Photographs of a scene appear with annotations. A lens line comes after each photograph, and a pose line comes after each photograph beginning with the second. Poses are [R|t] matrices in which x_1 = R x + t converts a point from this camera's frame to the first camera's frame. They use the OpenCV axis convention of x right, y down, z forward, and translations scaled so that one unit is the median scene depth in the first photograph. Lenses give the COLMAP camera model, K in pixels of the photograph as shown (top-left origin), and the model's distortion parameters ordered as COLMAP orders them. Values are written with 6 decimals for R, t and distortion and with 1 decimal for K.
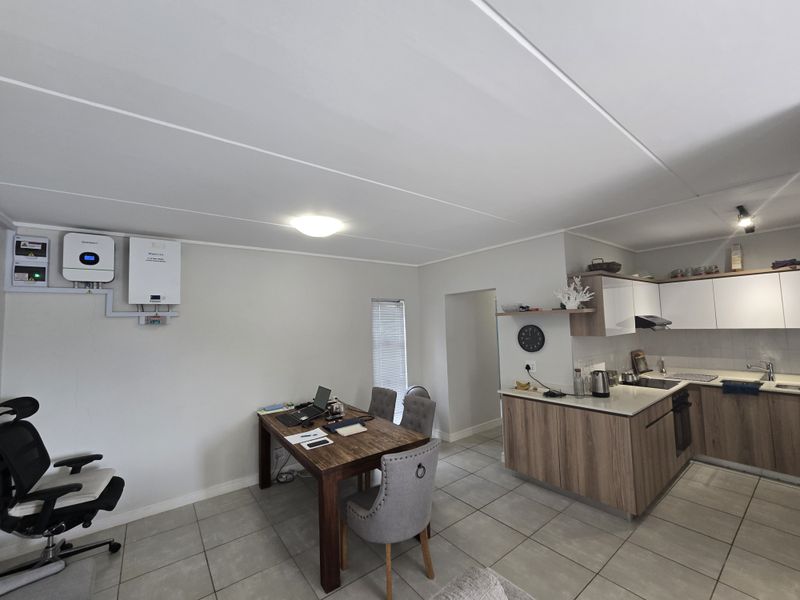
lens RADIAL K [[327.6, 0, 403.7], [0, 327.6, 303.6], [0, 0, 1]] dist [-0.002069, 0.000553]
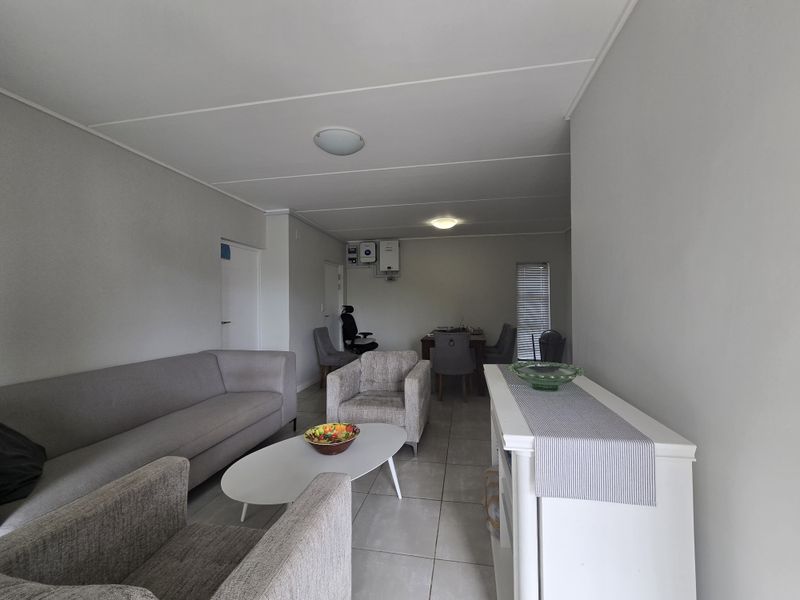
lens RADIAL K [[327.6, 0, 400.1], [0, 327.6, 300.8], [0, 0, 1]] dist [-0.002069, 0.000553]
pose [[0.666233, 0.022144, -0.745415, 0.794400], [0.030314, 0.997929, 0.056740, 0.068369], [0.745127, -0.060399, 0.664181, -0.348258]]
